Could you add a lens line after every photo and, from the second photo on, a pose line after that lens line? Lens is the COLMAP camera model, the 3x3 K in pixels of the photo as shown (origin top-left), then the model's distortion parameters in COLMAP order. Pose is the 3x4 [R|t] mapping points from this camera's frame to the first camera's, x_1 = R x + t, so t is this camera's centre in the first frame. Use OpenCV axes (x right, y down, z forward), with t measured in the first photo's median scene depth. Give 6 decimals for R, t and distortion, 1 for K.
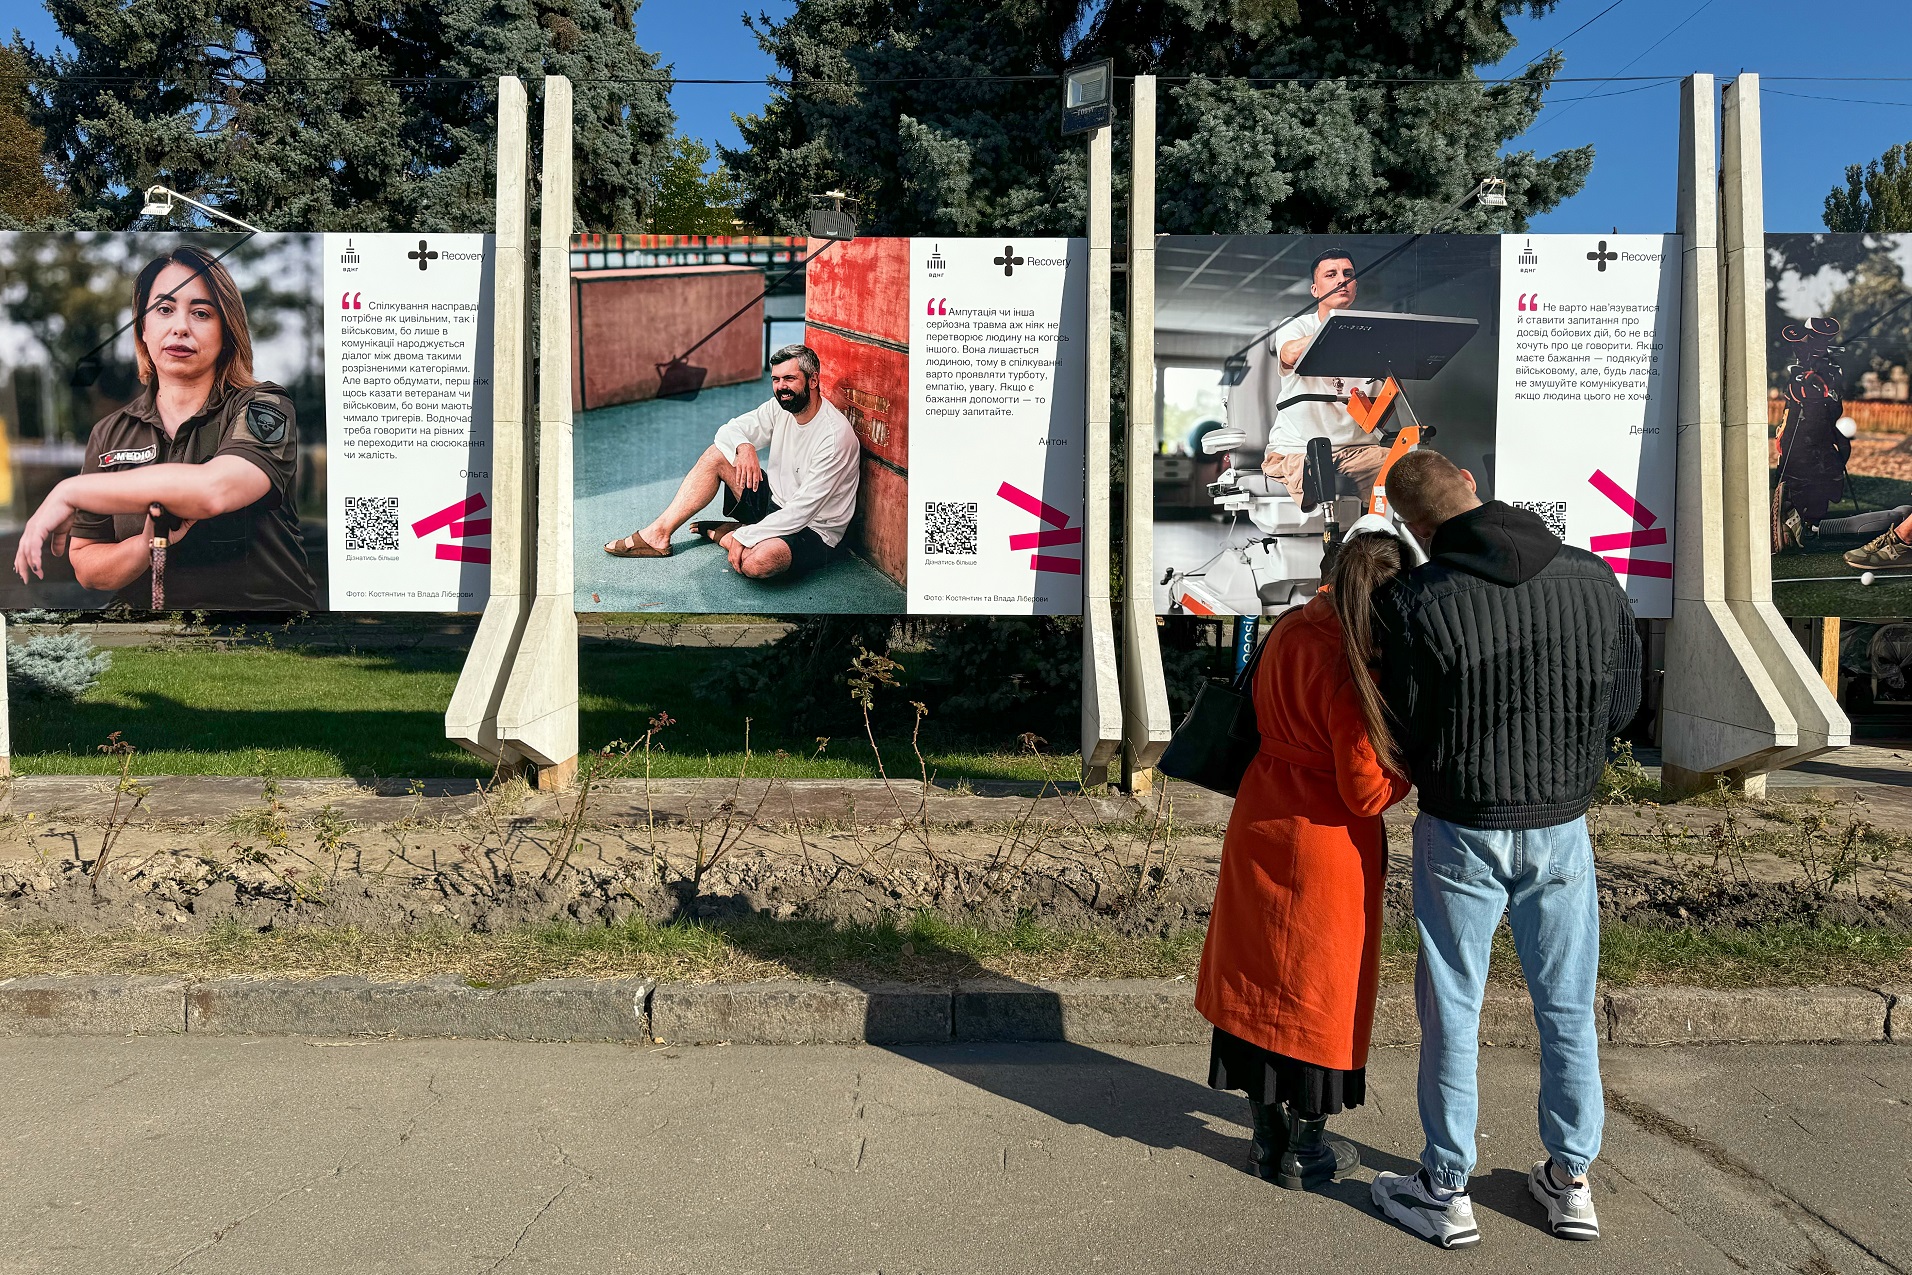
lens RADIAL K [[1256.0, 0, 905.6], [0, 1256.0, 598.1], [0, 0, 1]] dist [0.077022, -0.087938]
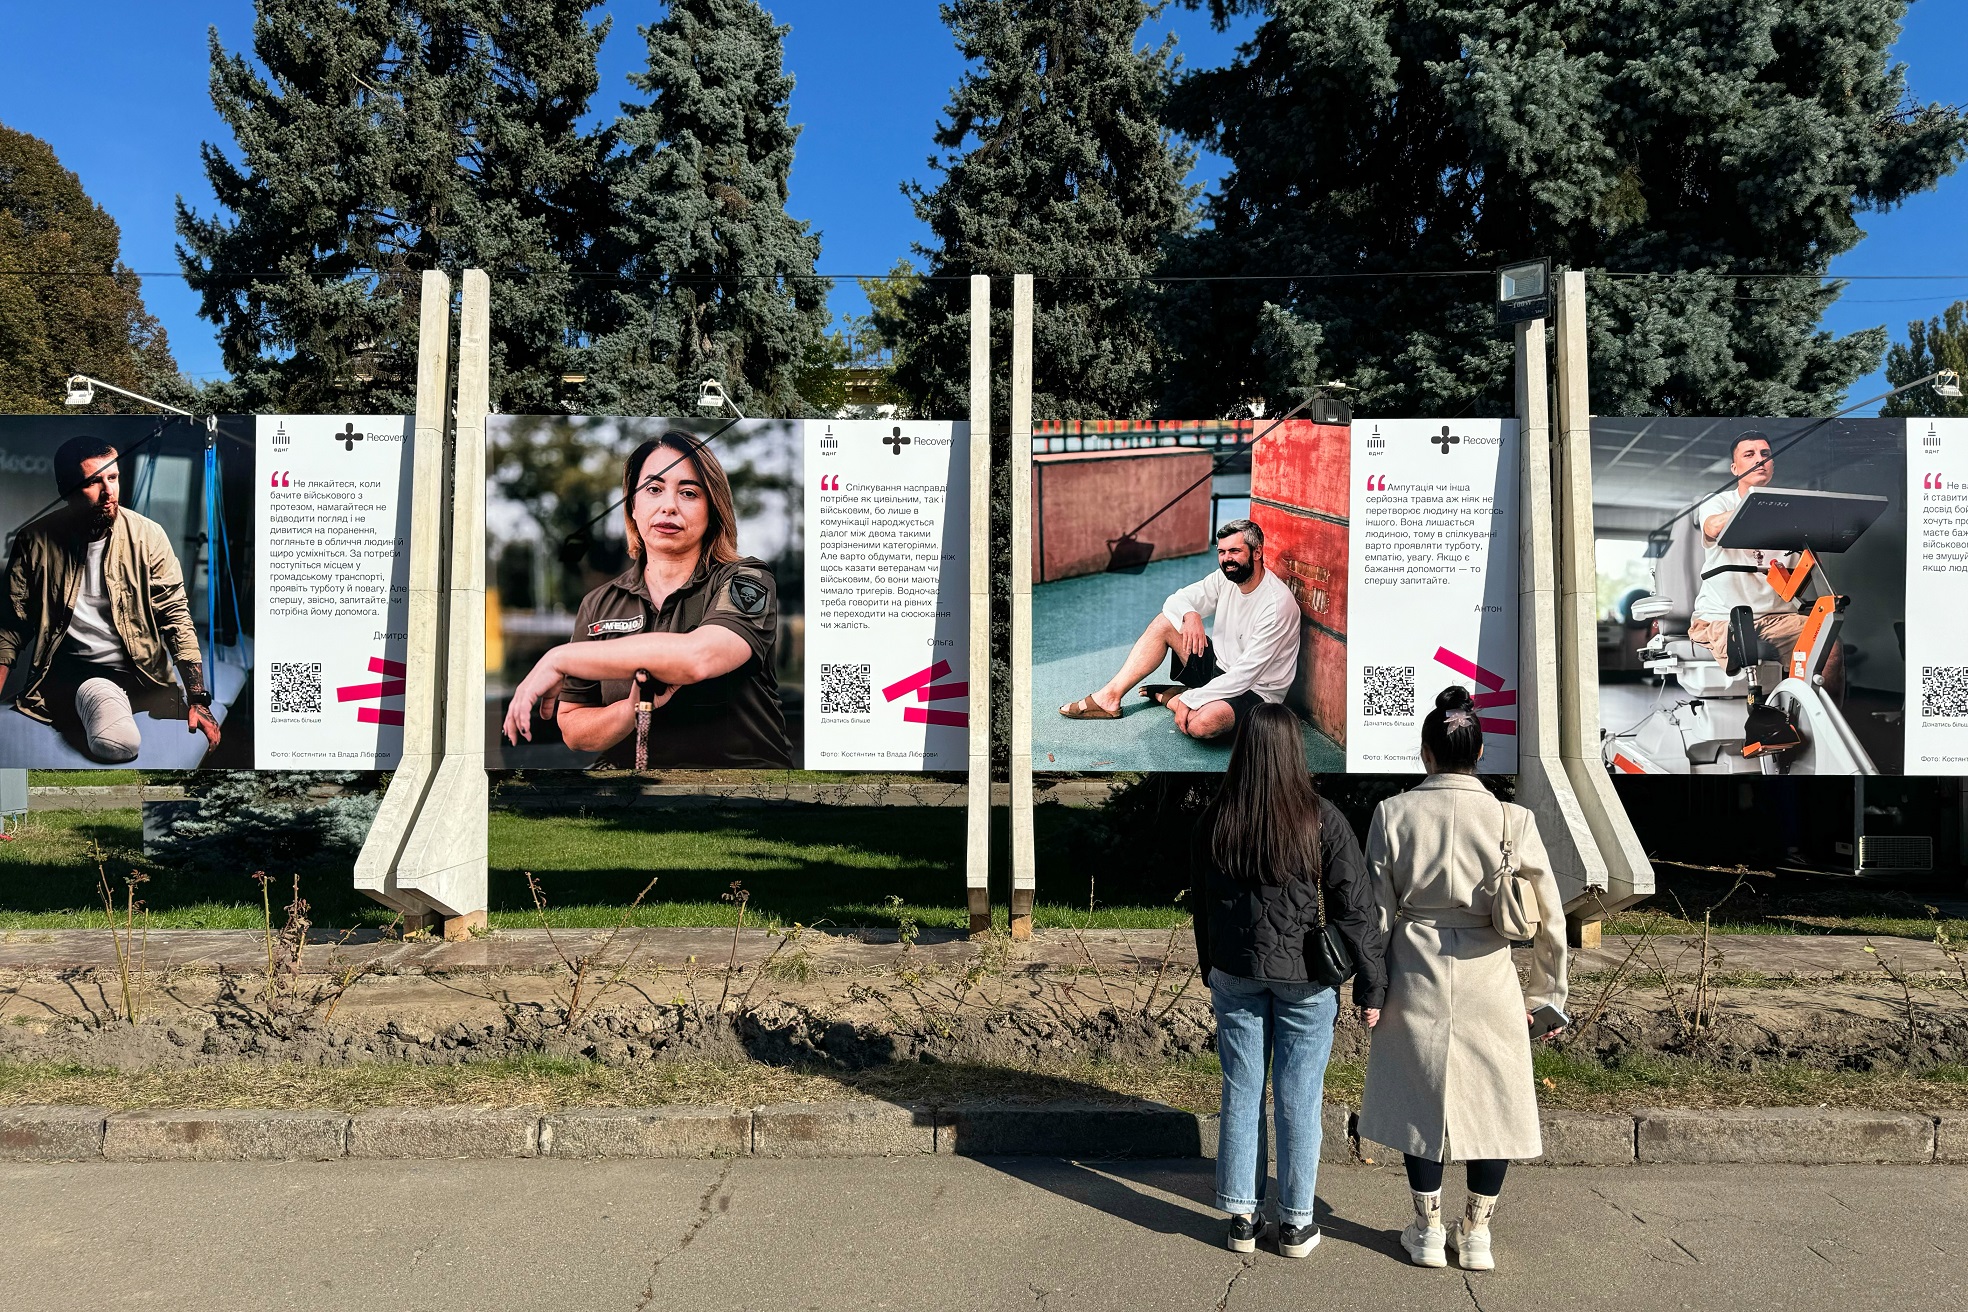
lens RADIAL K [[1292.8, 0, 950.0], [0, 1292.8, 695.7], [0, 0, 1]] dist [0.077022, -0.087938]
pose [[0.999924, -0.001653, 0.012248, -0.347212], [0.002229, 0.998886, -0.047134, -0.000942], [-0.012157, 0.047157, 0.998814, -0.088008]]
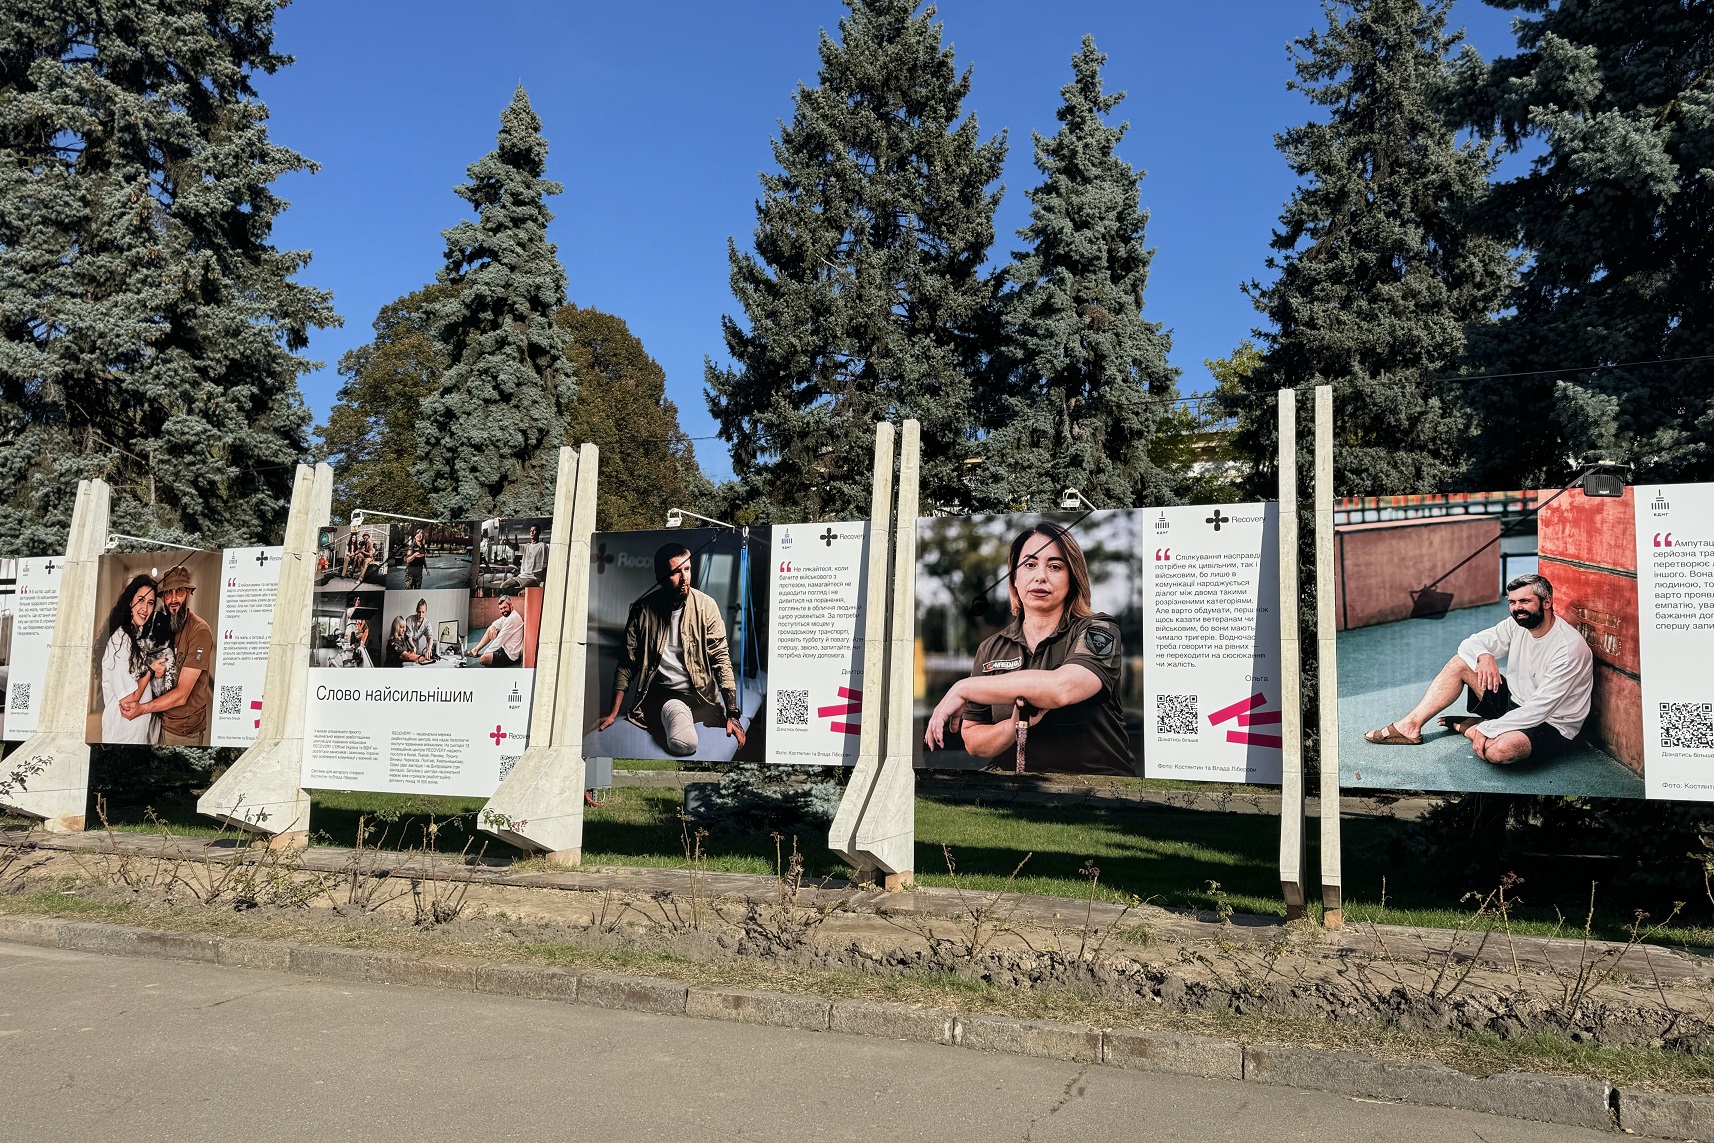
lens RADIAL K [[1125.9, 0, 896.9], [0, 1125.9, 596.4], [0, 0, 1]] dist [0.077022, -0.087938]
pose [[0.945482, -0.020979, -0.324999, -0.310496], [-0.028010, 0.988987, -0.145328, 0.001044], [0.324469, 0.146509, 0.934481, -0.249080]]
